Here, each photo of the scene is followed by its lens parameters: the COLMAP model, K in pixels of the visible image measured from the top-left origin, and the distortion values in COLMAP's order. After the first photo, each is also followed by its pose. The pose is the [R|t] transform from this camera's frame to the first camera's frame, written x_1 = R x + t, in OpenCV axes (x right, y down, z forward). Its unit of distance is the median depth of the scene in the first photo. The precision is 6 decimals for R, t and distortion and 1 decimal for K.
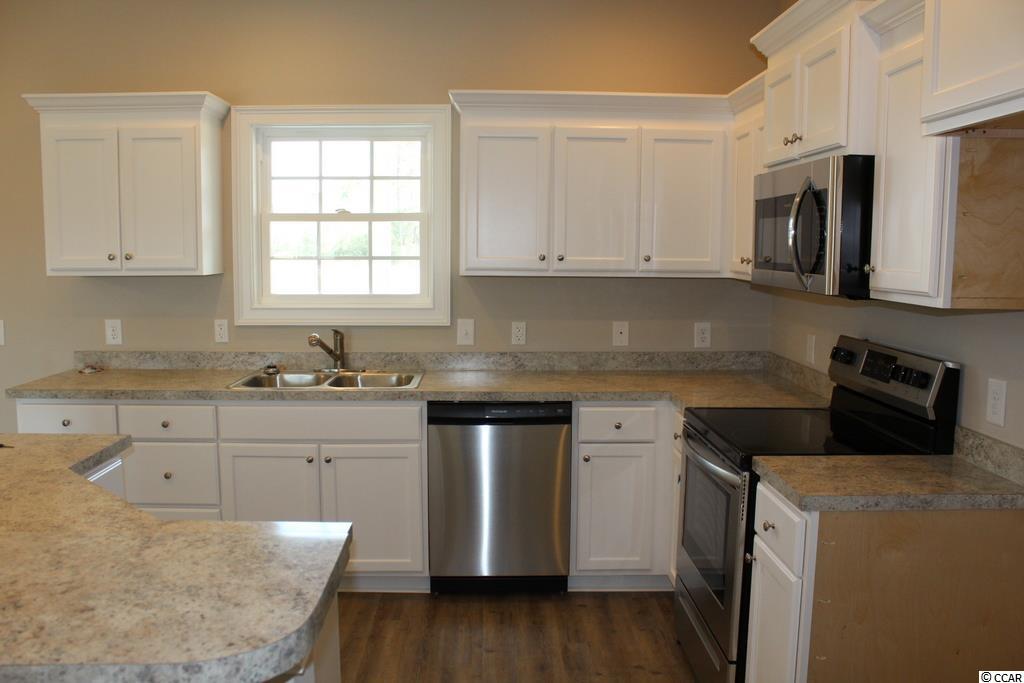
lens RADIAL K [[850.6, 0, 512.0], [0, 850.6, 341.5], [0, 0, 1]] dist [-0.126560, 0.012689]
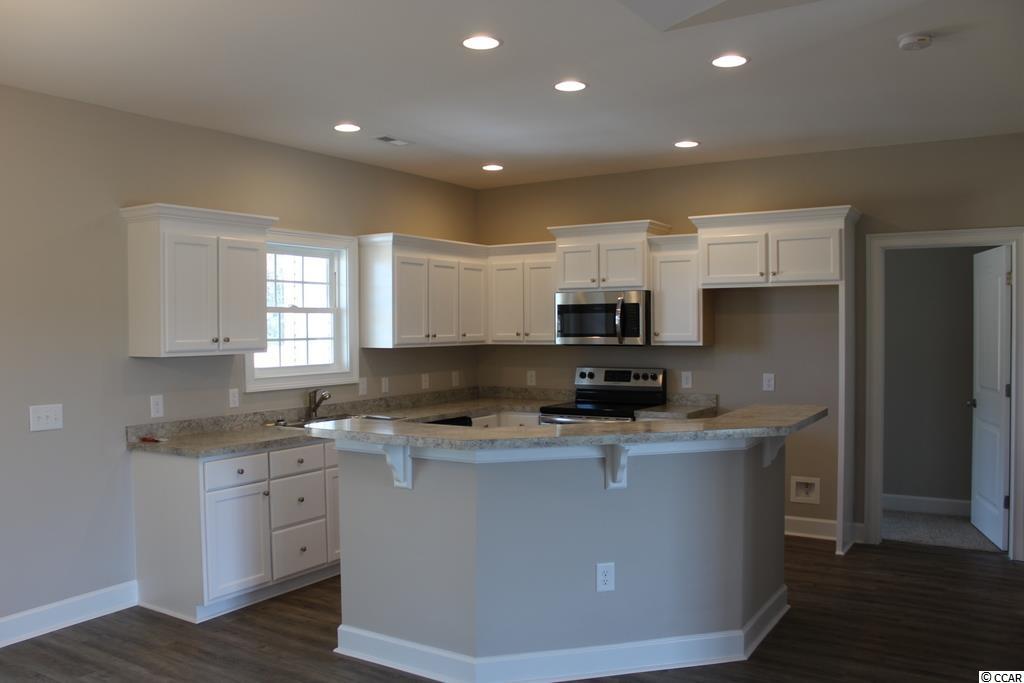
lens RADIAL K [[850.6, 0, 512.0], [0, 850.6, 341.5], [0, 0, 1]] dist [-0.126560, 0.012689]
pose [[0.552011, -0.025609, 0.833444, -1.170340], [0.105315, 0.993665, -0.039221, -0.003748], [-0.827159, 0.109425, 0.551211, -0.055935]]
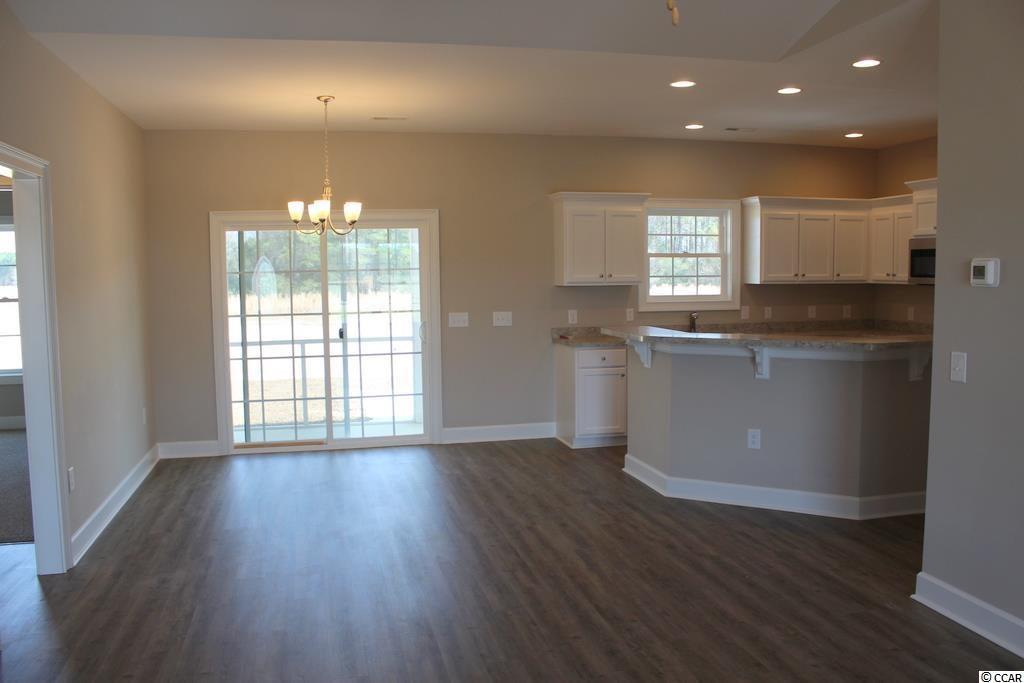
lens RADIAL K [[850.6, 0, 512.0], [0, 850.6, 341.5], [0, 0, 1]] dist [-0.126560, 0.012689]
pose [[0.978042, -0.031693, 0.205982, -1.008460], [0.038259, 0.998876, -0.027972, 0.091218], [-0.204864, 0.035239, 0.978156, -0.825998]]
